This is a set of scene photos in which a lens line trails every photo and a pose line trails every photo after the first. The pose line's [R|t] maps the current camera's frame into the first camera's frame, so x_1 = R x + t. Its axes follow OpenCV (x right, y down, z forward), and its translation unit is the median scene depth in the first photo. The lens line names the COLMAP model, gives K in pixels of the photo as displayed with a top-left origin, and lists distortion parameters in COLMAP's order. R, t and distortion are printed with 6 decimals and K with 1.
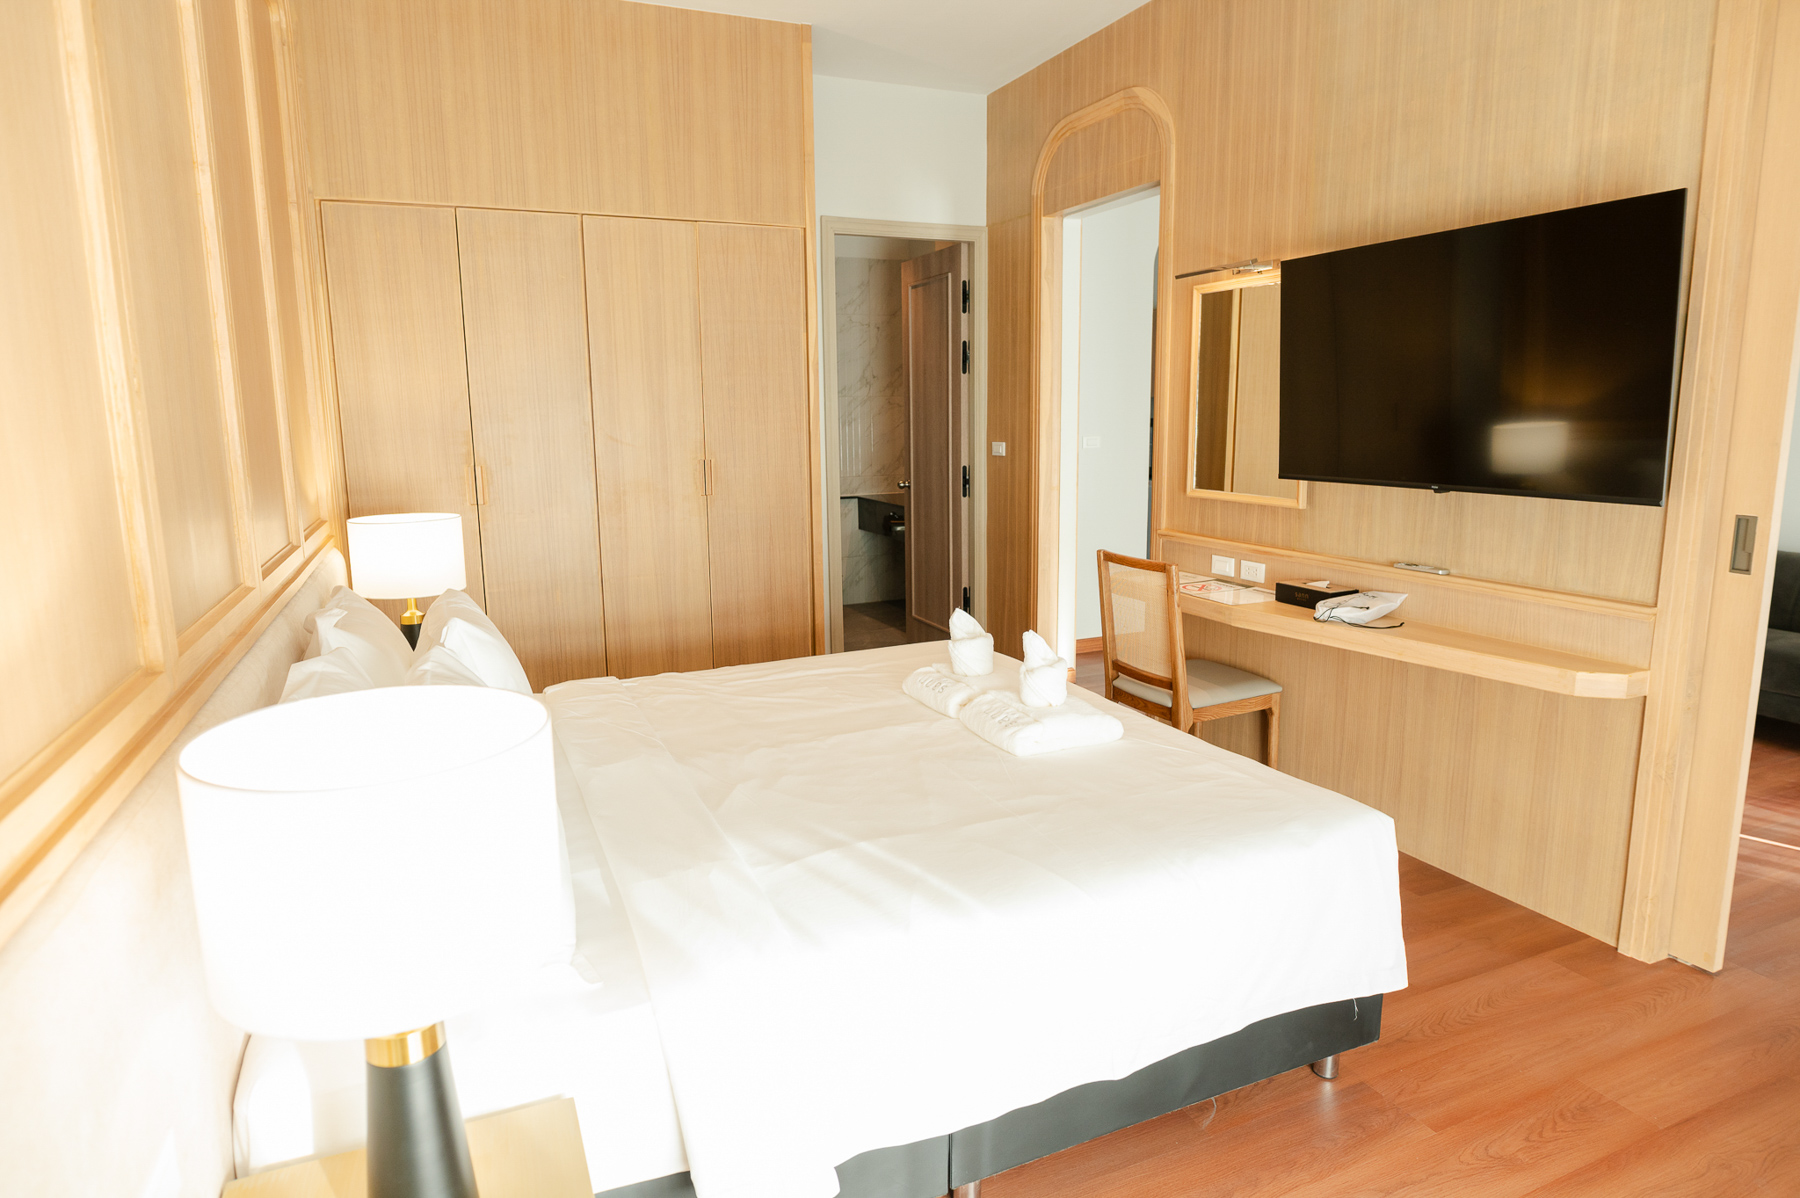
lens RADIAL K [[1037.3, 0, 902.5], [0, 1037.3, 594.9], [0, 0, 1]] dist [-0.020371, 0.000711]
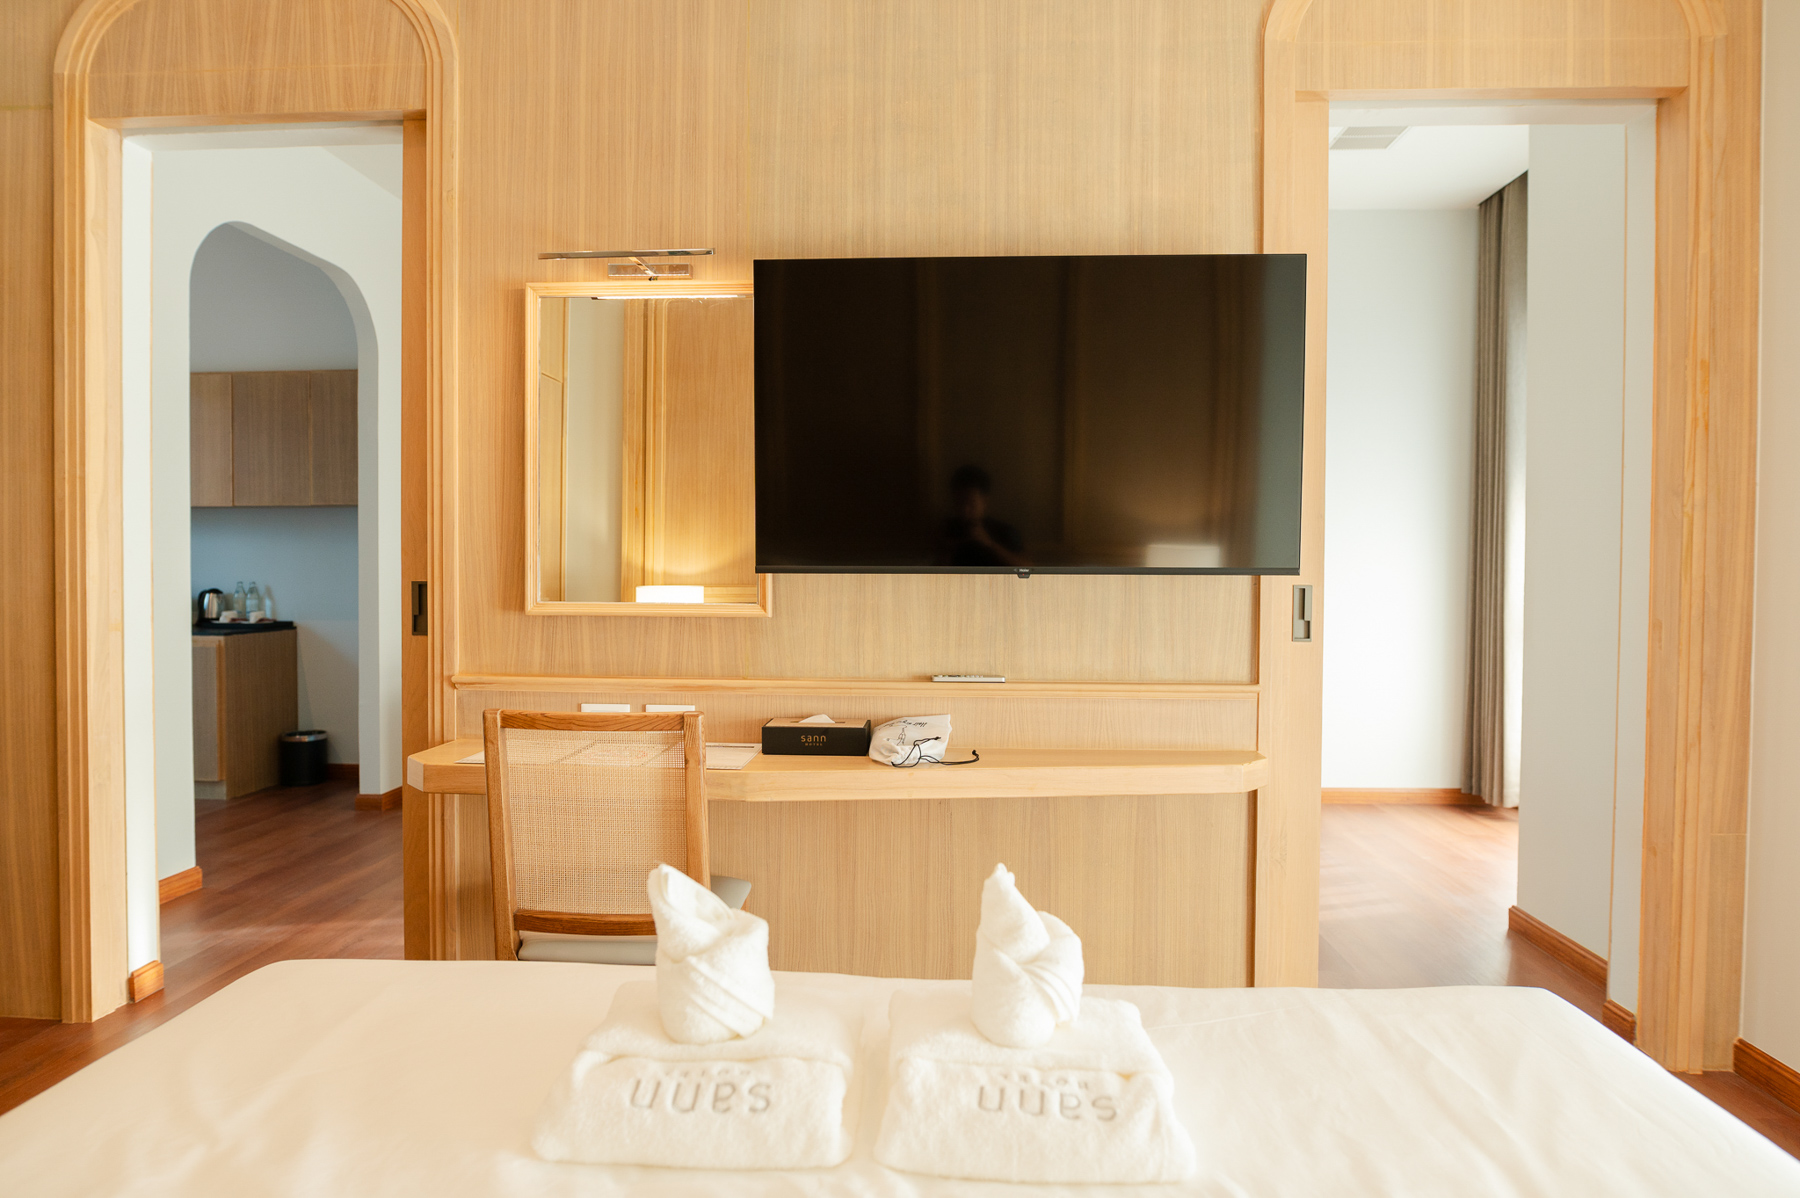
lens RADIAL K [[1037.3, 0, 898.7], [0, 1037.3, 592.5], [0, 0, 1]] dist [-0.020371, 0.000711]
pose [[0.455879, -0.005782, 0.890023, -0.220915], [0.144860, 0.987127, -0.067786, -0.043721], [-0.878174, 0.159831, 0.450848, 0.672023]]
